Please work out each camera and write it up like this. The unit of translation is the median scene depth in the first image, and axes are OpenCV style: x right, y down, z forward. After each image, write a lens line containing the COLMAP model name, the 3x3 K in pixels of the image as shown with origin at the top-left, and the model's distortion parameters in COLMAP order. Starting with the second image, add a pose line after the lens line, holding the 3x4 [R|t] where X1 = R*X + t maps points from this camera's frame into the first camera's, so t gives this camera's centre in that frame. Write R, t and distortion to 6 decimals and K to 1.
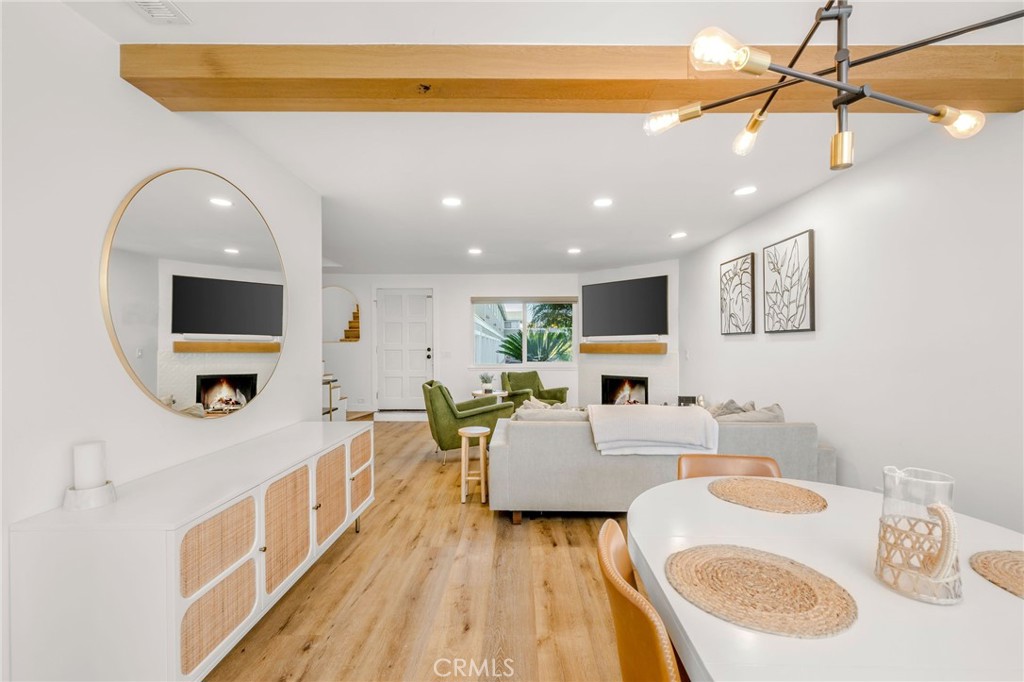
lens RADIAL K [[437.7, 0, 521.9], [0, 437.7, 340.2], [0, 0, 1]] dist [0.003497, 0.000364]
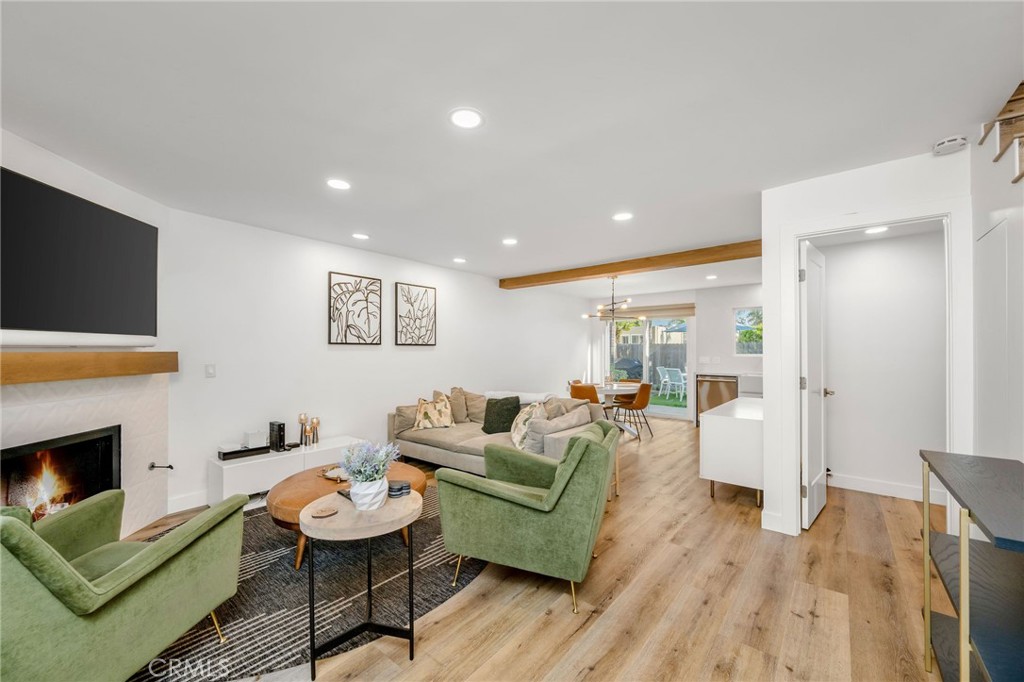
lens RADIAL K [[403.5, 0, 510.4], [0, 403.5, 356.0], [0, 0, 1]] dist [0.000889, 0.000061]
pose [[-0.776497, 0.006566, 0.630086, -0.451654], [0.005471, 0.999978, -0.003679, 0.021707], [-0.630097, 0.000590, -0.776516, 1.556952]]
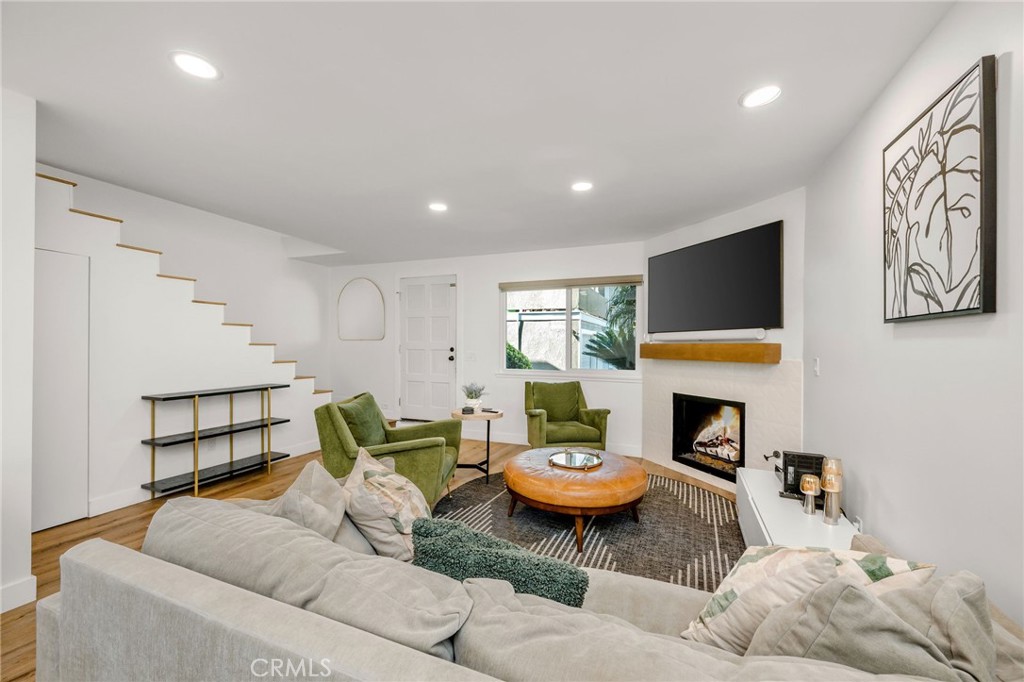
lens RADIAL K [[404.7, 0, 518.5], [0, 404.7, 341.2], [0, 0, 1]] dist [0.003985, -0.000021]
pose [[0.925093, 0.005720, -0.379697, 0.307795], [-0.005722, 0.999983, 0.001123, 0.006549], [0.379697, 0.001134, 0.925110, 0.566494]]
